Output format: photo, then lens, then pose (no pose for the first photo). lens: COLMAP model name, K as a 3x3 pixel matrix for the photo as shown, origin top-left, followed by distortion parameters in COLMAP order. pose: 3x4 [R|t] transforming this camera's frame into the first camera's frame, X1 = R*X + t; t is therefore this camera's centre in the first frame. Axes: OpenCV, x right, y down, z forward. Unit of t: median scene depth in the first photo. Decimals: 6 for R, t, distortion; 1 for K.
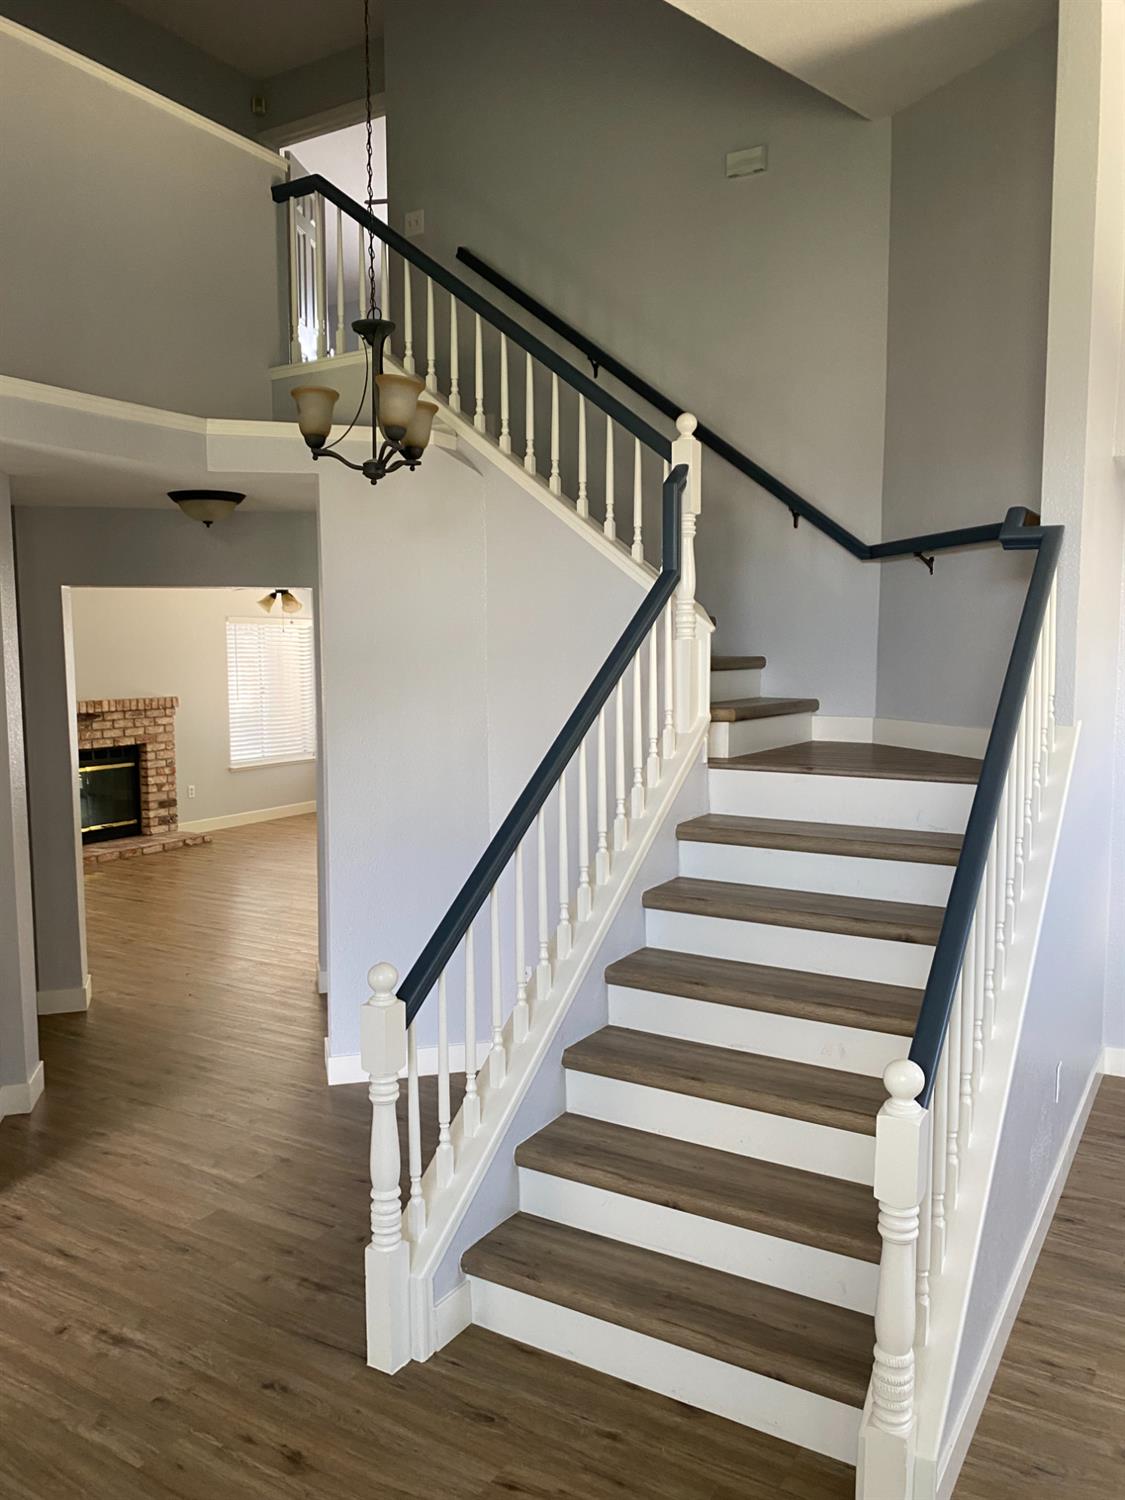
lens RADIAL K [[1148.6, 0, 568.1], [0, 1148.6, 764.0], [0, 0, 1]] dist [0.043541, -0.052447]
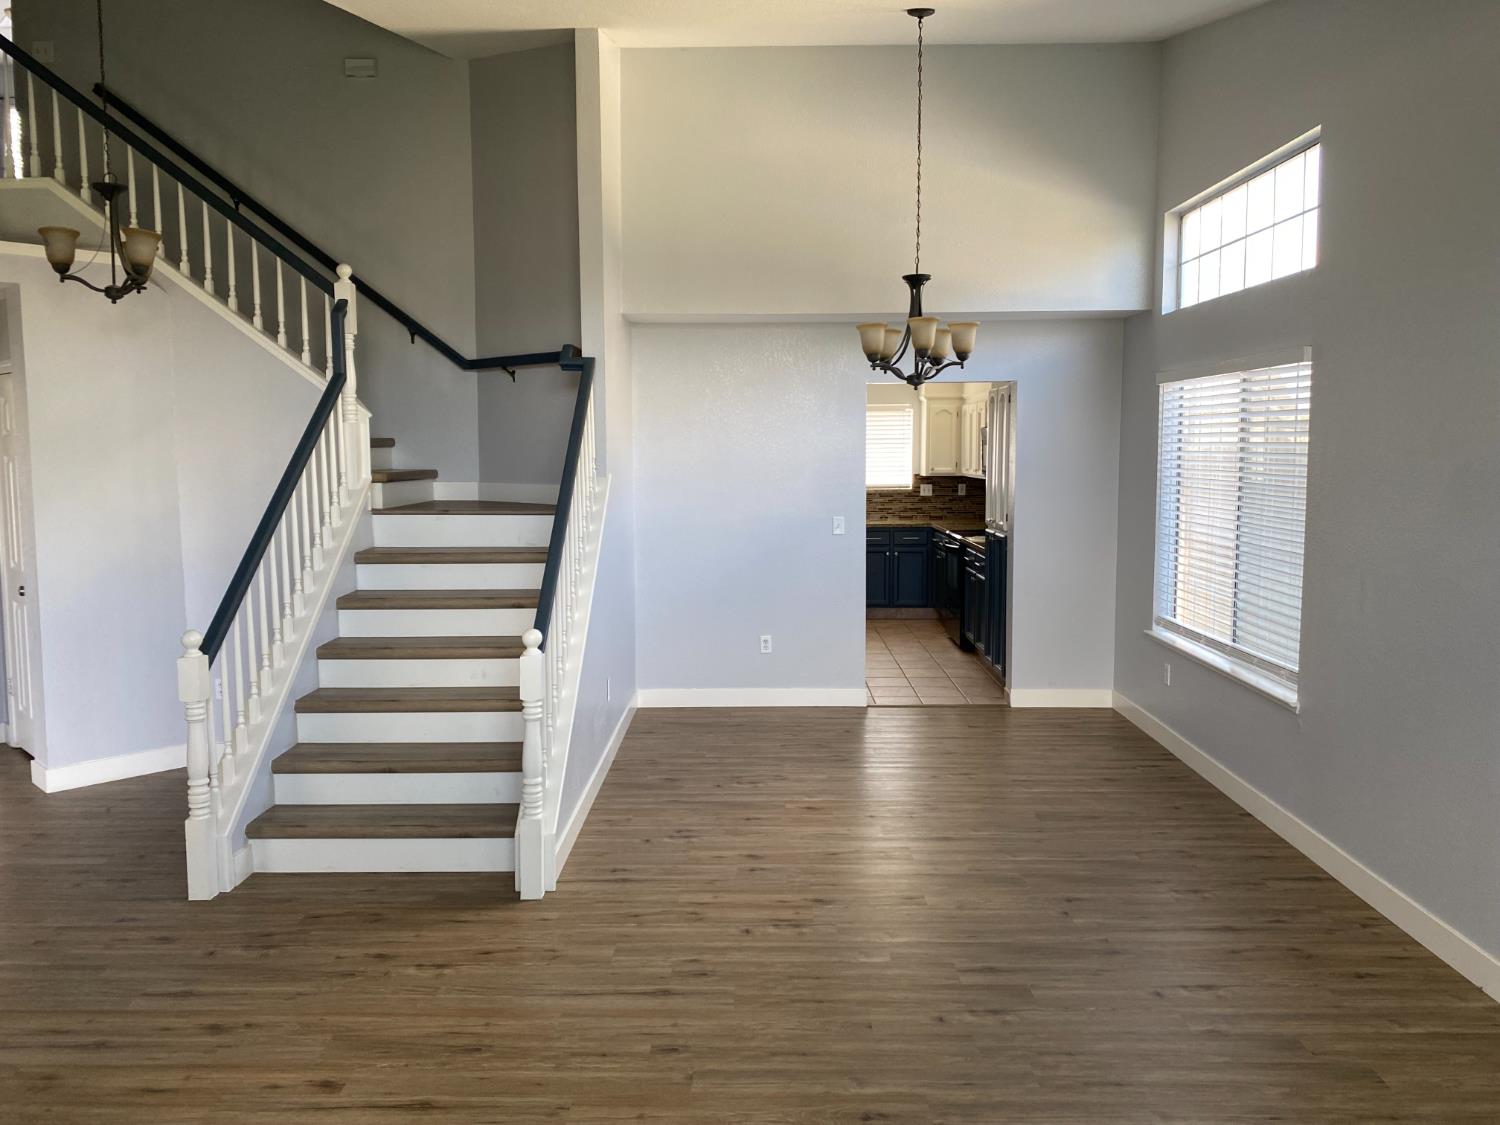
lens RADIAL K [[1148.6, 0, 756.8], [0, 1148.6, 562.2], [0, 0, 1]] dist [0.043541, -0.052447]
pose [[0.862830, -0.048172, 0.503194, -0.202033], [0.047360, 0.998774, 0.014406, 0.069518], [-0.503271, 0.011401, 0.864053, -0.503523]]
